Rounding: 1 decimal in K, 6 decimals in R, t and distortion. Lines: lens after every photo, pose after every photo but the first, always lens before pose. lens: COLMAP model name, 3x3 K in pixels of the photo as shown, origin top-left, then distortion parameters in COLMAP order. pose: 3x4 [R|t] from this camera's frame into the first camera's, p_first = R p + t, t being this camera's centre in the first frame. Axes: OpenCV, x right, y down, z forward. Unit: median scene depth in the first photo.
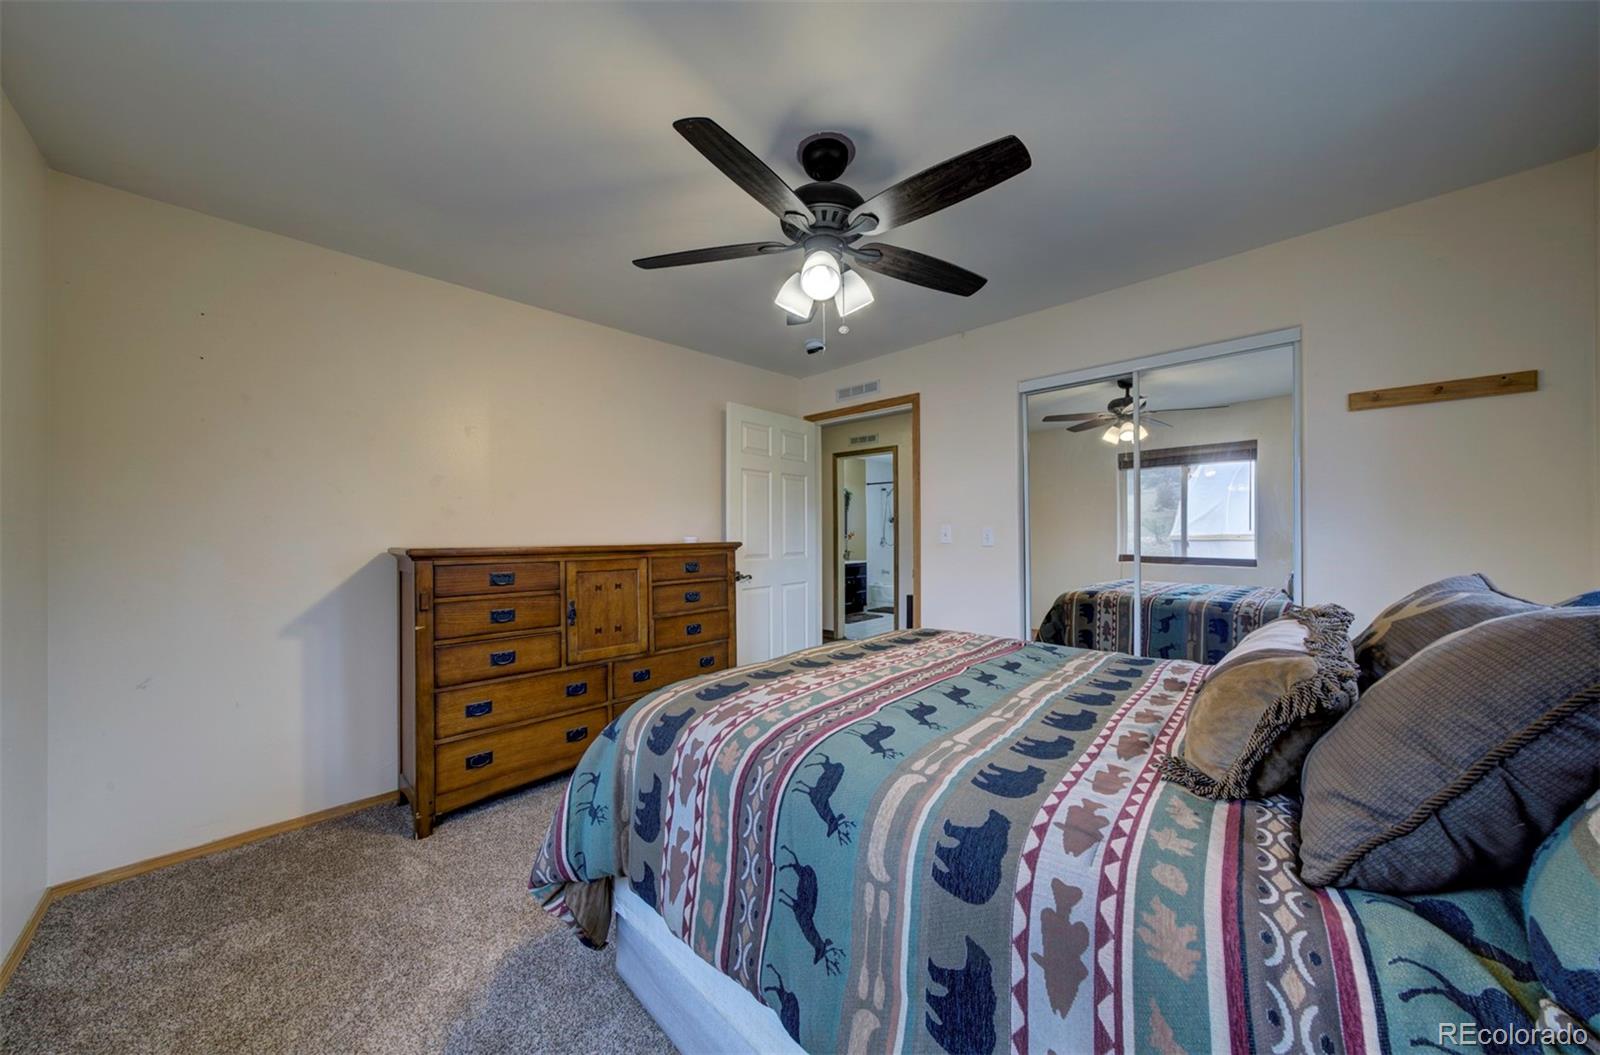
lens RADIAL K [[535.3, 0, 778.5], [0, 535.3, 504.2], [0, 0, 1]] dist [0.000630, -0.000034]
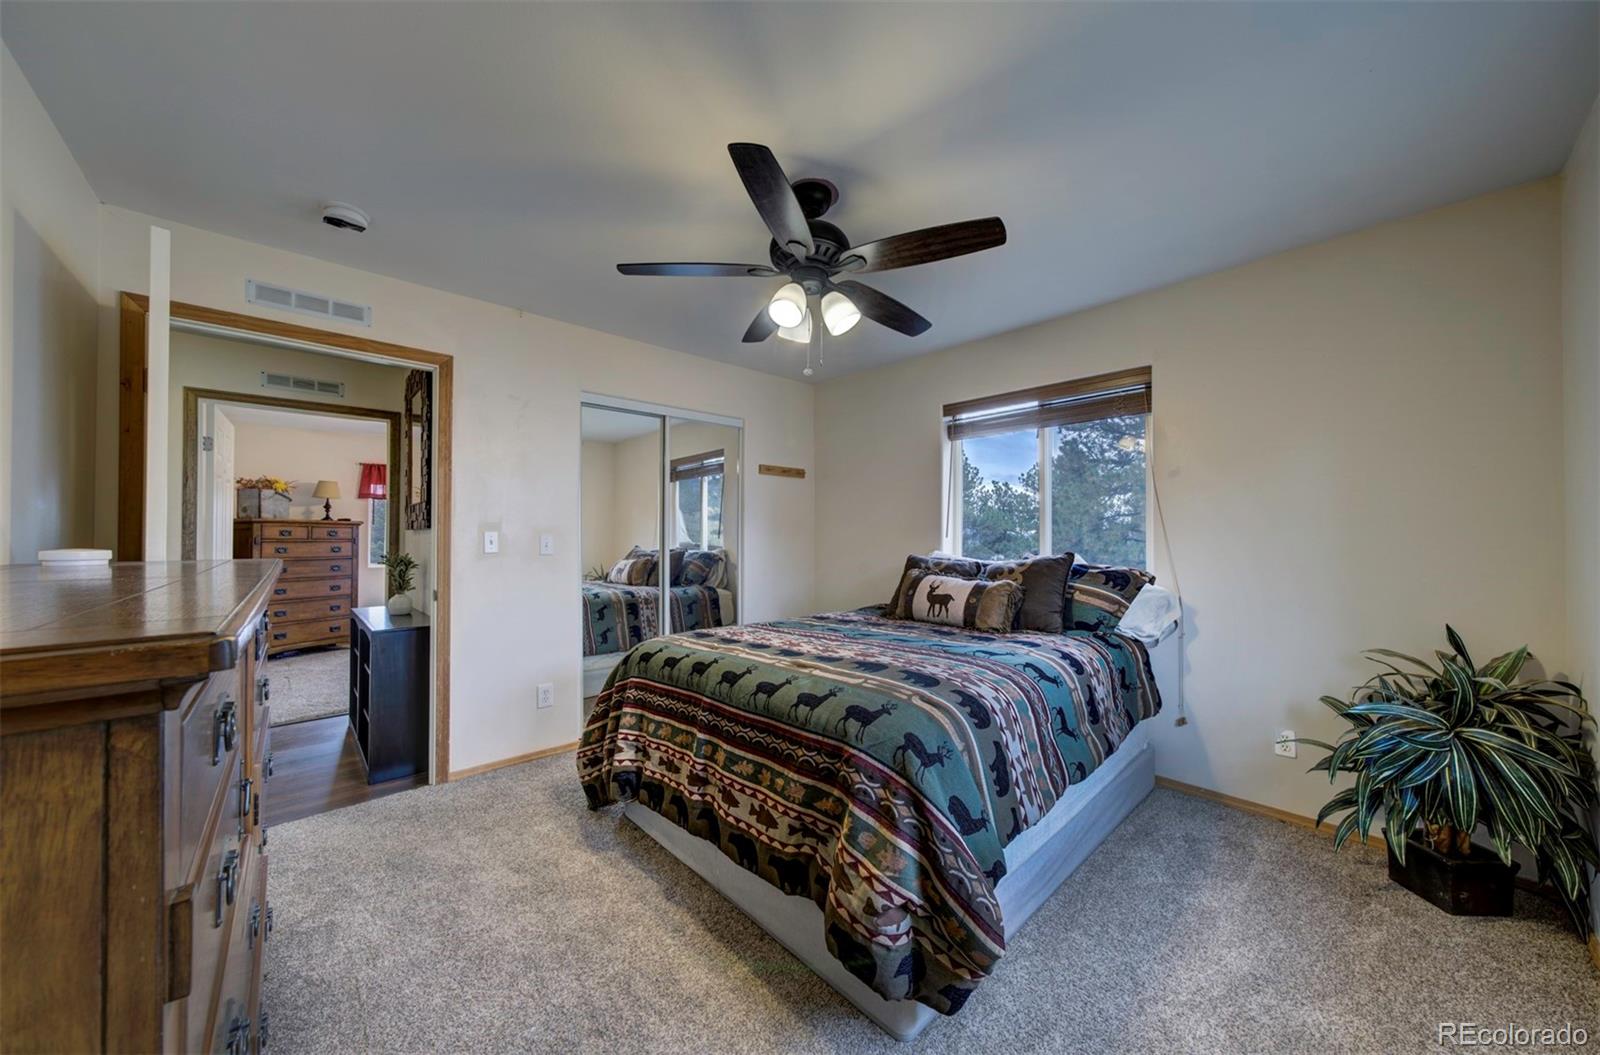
lens RADIAL K [[543.3, 0, 800.0], [0, 543.3, 527.5], [0, 0, 1]] dist [0.001172, 0.000060]
pose [[0.024366, 0.021080, 0.999481, -0.690721], [-0.048658, 0.998618, -0.019876, 0.036064], [-0.998518, -0.048148, 0.025358, 0.675101]]
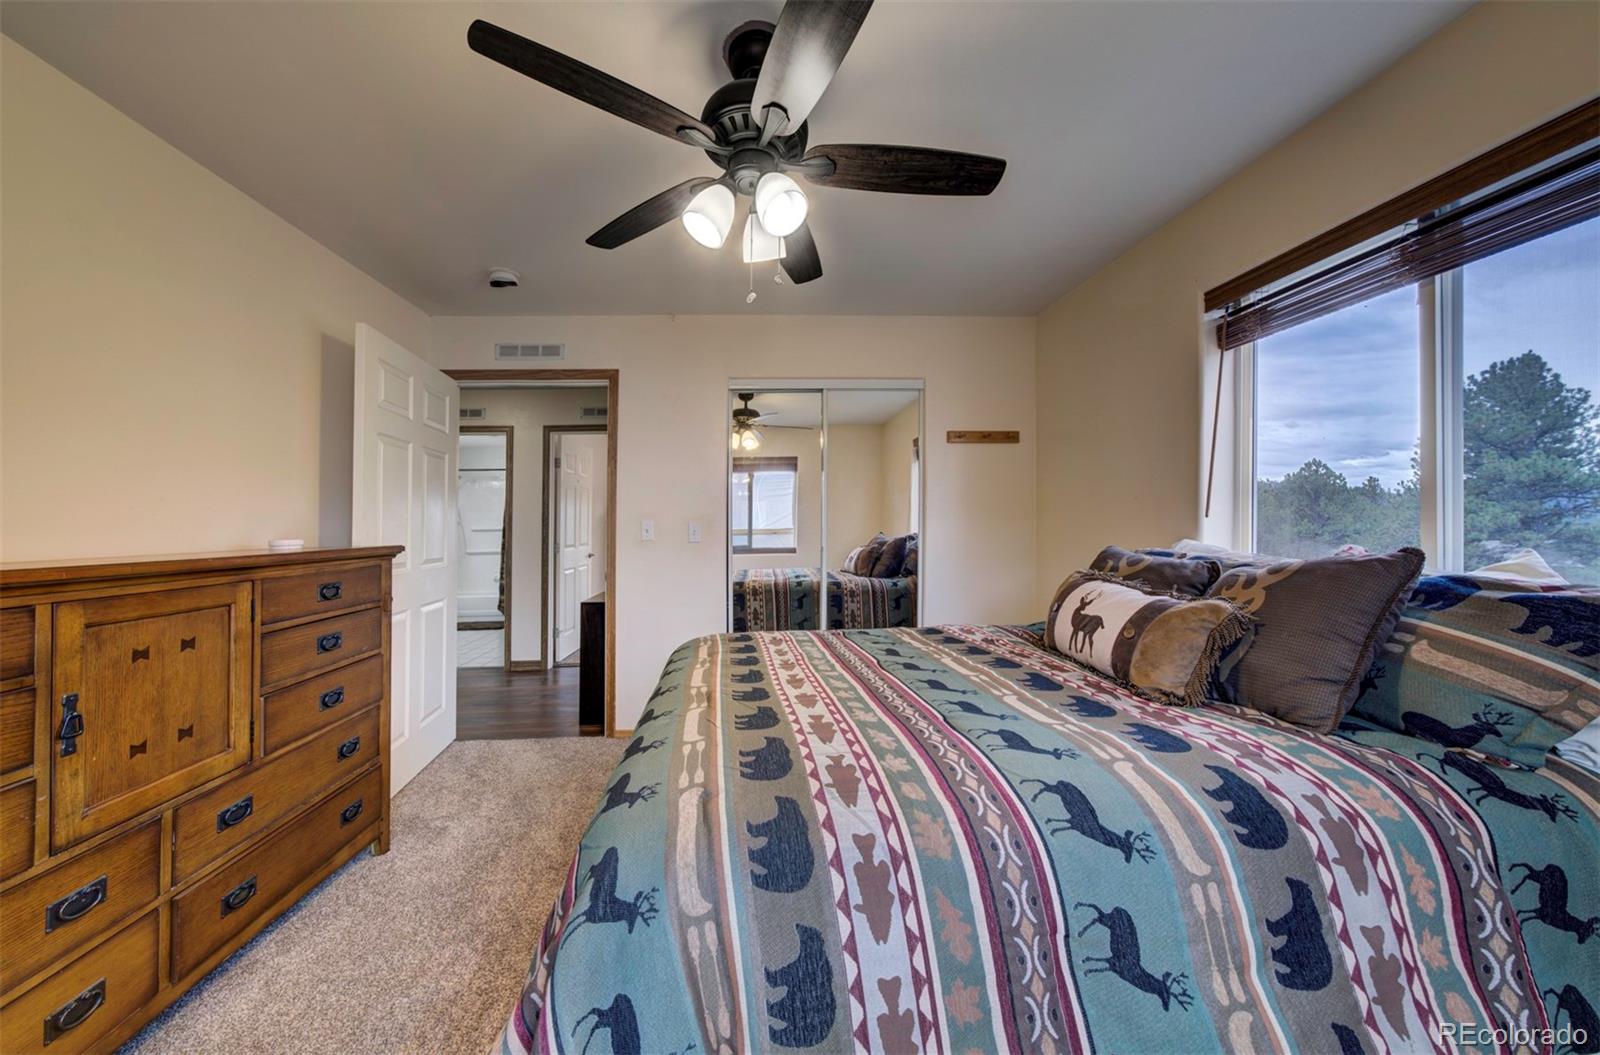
lens RADIAL K [[538.4, 0, 771.3], [0, 538.4, 516.1], [0, 0, 1]] dist [0.002330, 0.000119]
pose [[0.657904, 0.005058, 0.753085, -0.340345], [-0.024668, 0.999586, 0.014836, 0.019464], [-0.752698, -0.028338, 0.657756, 0.309952]]
